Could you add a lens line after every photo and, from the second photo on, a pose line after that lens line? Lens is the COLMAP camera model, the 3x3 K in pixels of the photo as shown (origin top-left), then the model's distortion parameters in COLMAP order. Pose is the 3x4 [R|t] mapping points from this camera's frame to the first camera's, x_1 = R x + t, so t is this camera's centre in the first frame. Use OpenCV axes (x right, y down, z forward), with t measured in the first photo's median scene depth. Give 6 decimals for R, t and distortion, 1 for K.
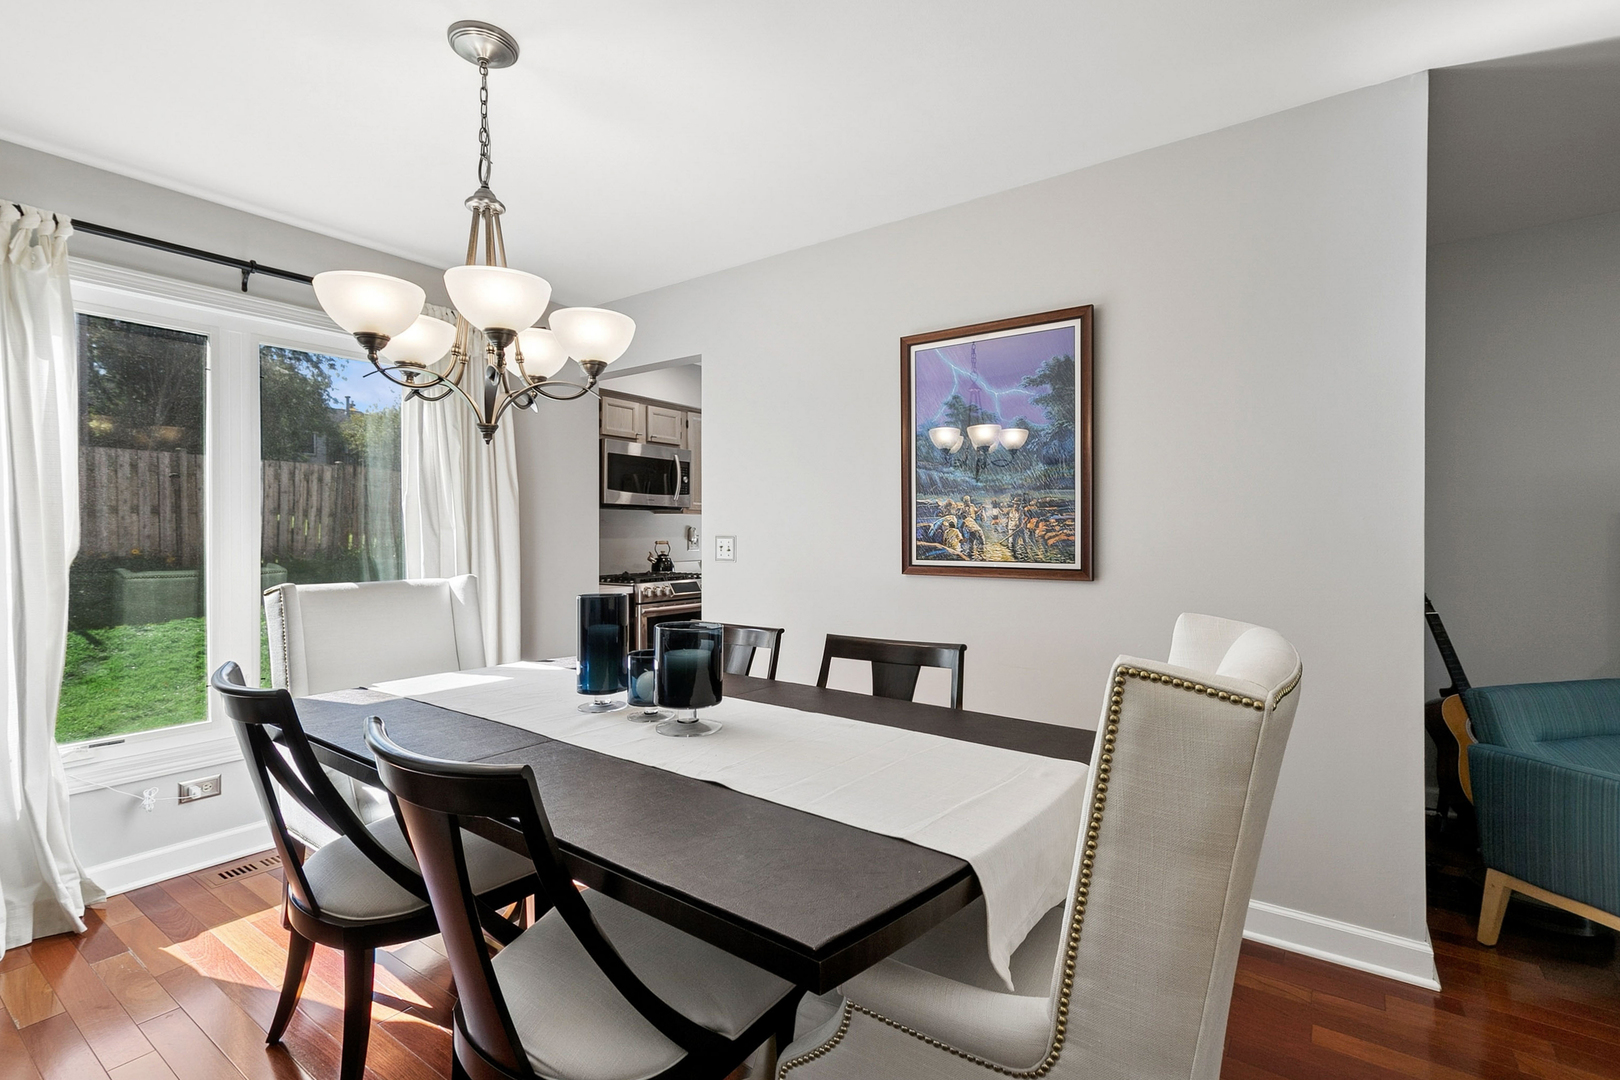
lens RADIAL K [[746.0, 0, 815.0], [0, 746.0, 534.4], [0, 0, 1]] dist [-0.011503, 0.000549]
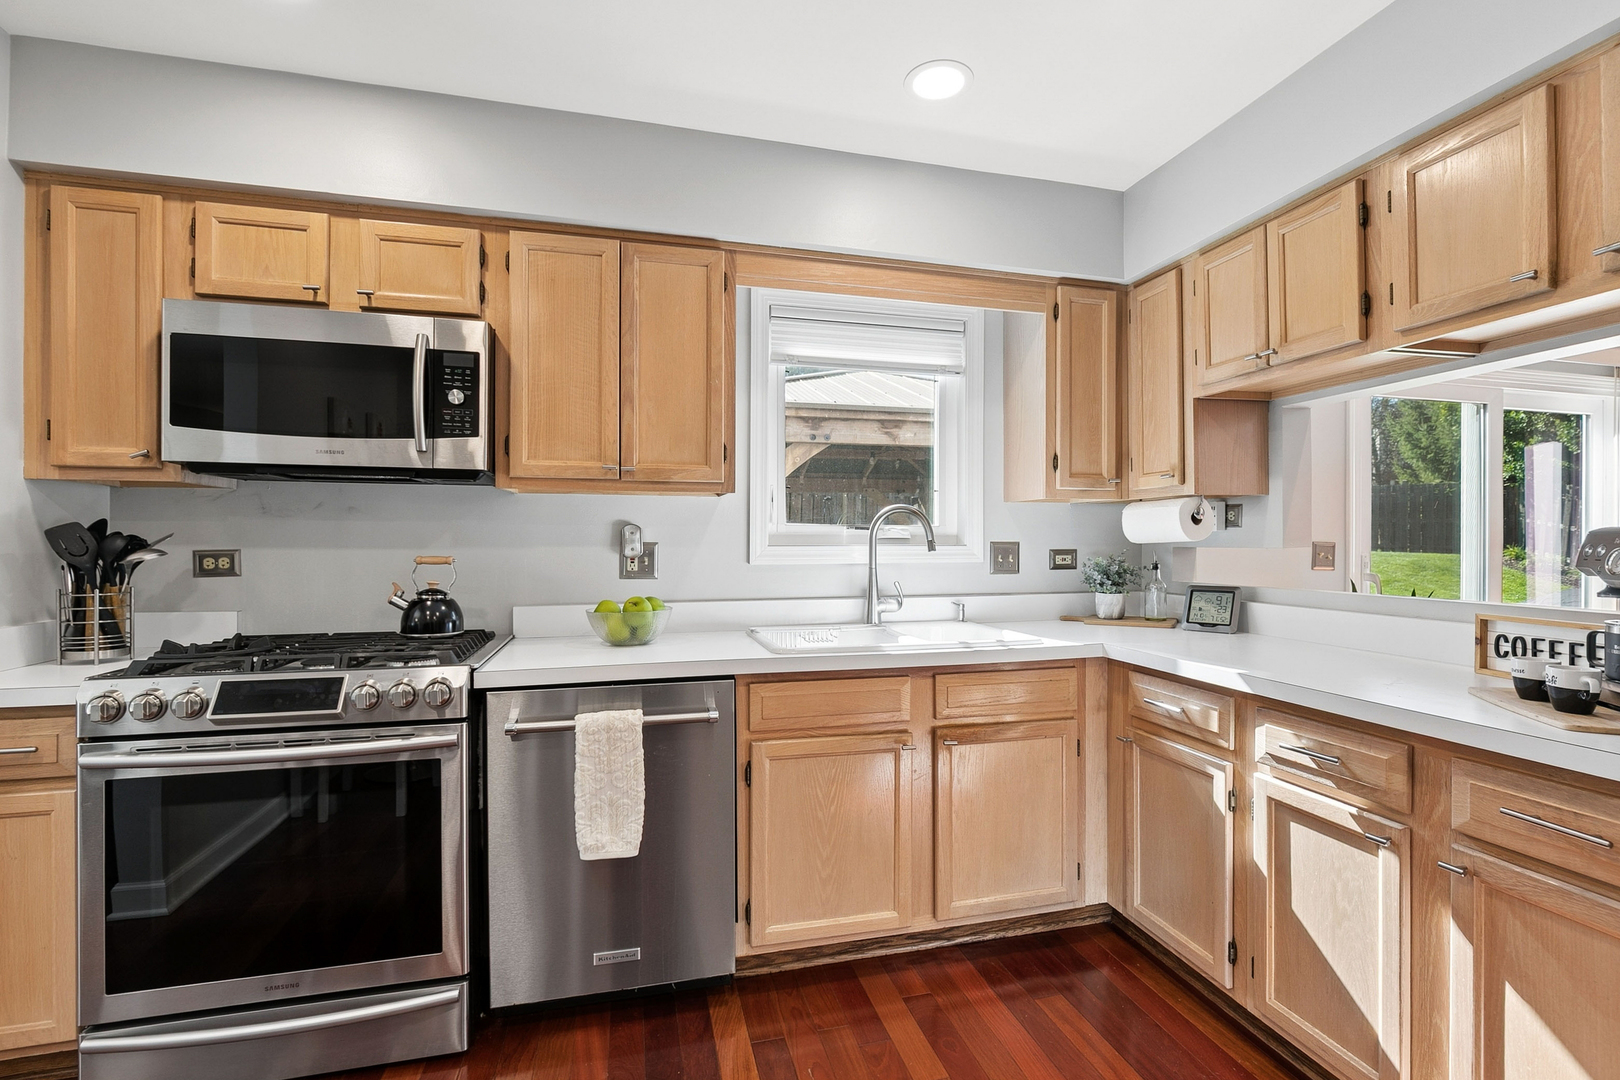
lens RADIAL K [[728.4, 0, 814.8], [0, 728.4, 542.3], [0, 0, 1]] dist [-0.012523, 0.001278]
pose [[0.764140, 0.002220, -0.645047, 0.215764], [-0.001848, 0.999998, 0.001253, 0.000096], [0.645048, 0.000235, 0.764142, 0.863159]]
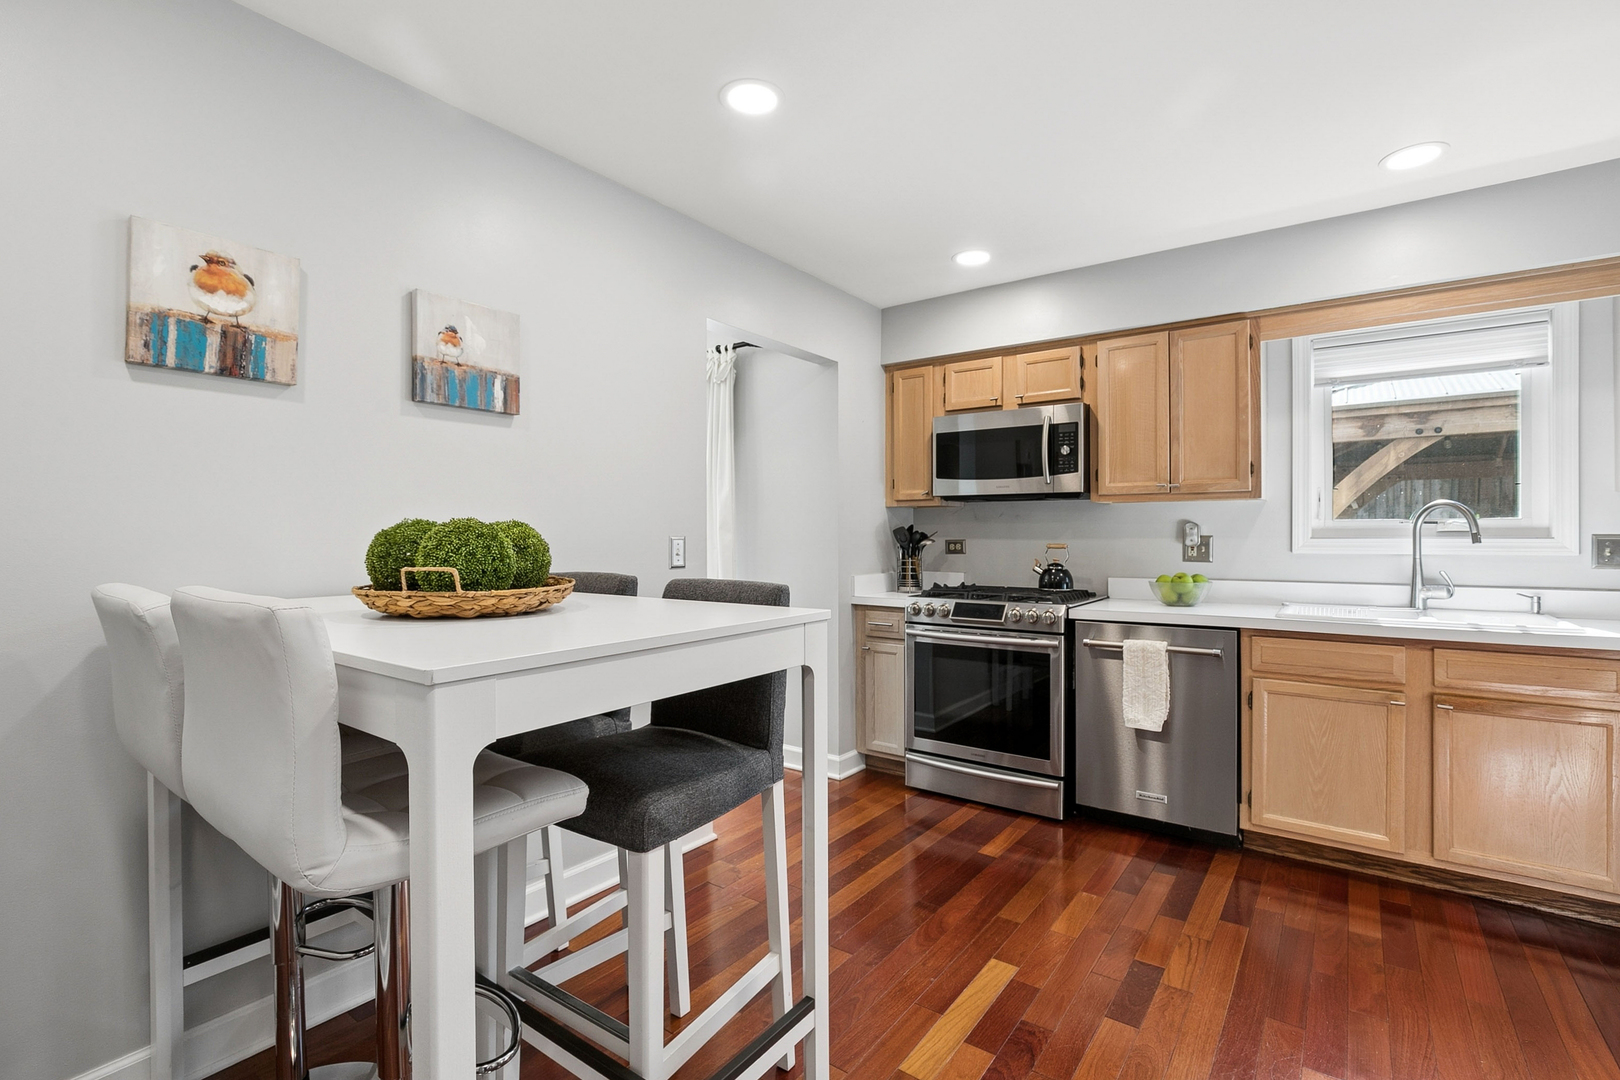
lens RADIAL K [[746.0, 0, 815.0], [0, 746.0, 534.4], [0, 0, 1]] dist [-0.011503, 0.000549]
pose [[-0.018555, -0.000100, -0.999828, 0.501206], [0.000580, 1.000000, -0.000111, -0.000223], [0.999828, -0.000581, -0.018555, 0.820899]]
